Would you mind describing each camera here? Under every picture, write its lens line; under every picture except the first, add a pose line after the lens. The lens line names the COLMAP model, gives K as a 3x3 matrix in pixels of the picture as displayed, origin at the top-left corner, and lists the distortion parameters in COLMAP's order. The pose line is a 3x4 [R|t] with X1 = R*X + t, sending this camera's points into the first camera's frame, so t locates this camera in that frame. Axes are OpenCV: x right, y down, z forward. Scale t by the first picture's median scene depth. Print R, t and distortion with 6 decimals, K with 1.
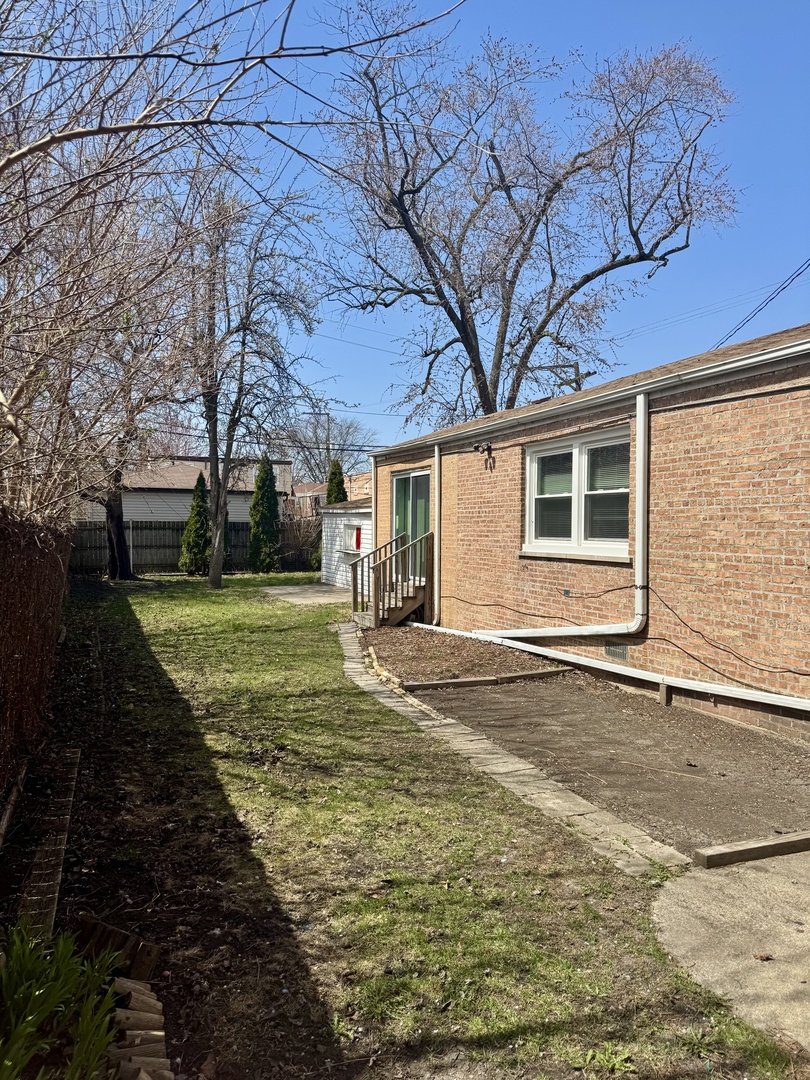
lens RADIAL K [[750.3, 0, 408.1], [0, 750.3, 560.6], [0, 0, 1]] dist [0.085609, -0.141185]
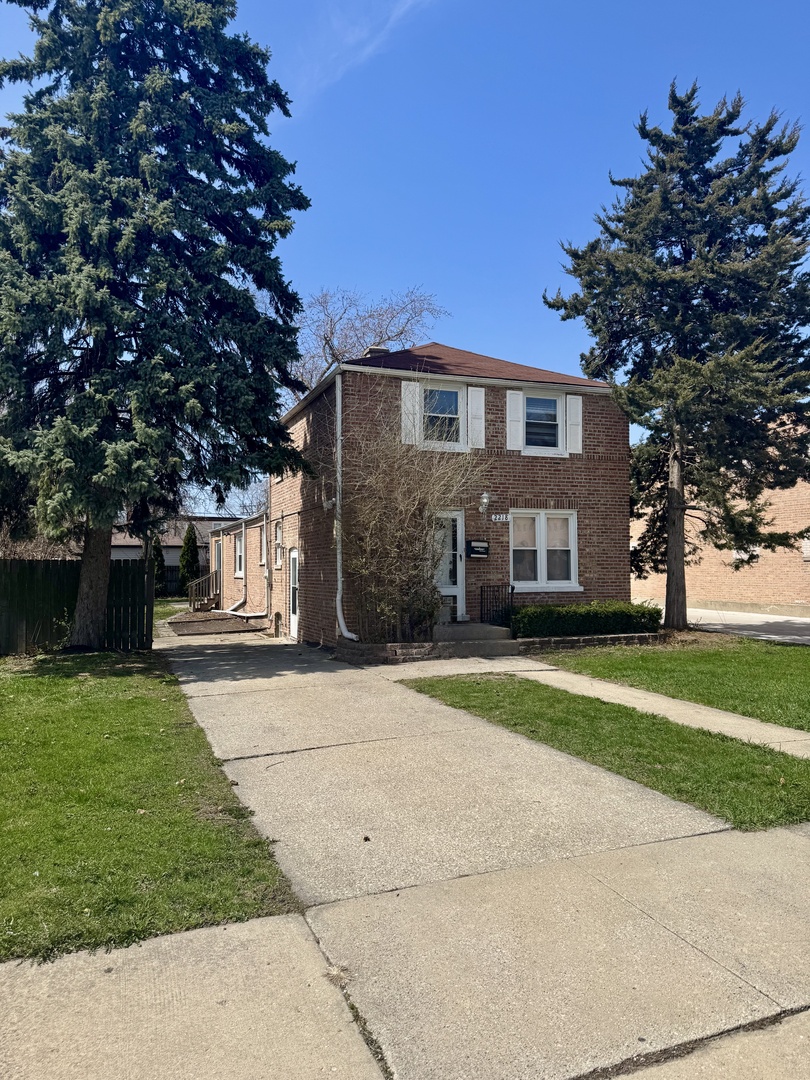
lens RADIAL K [[748.9, 0, 406.2], [0, 748.9, 555.8], [0, 0, 1]] dist [0.045559, -0.000742]
pose [[0.999908, -0.011747, -0.006816, 0.370925], [0.011304, 0.998022, -0.061841, 0.041348], [0.007529, 0.061758, 0.998063, -0.758610]]
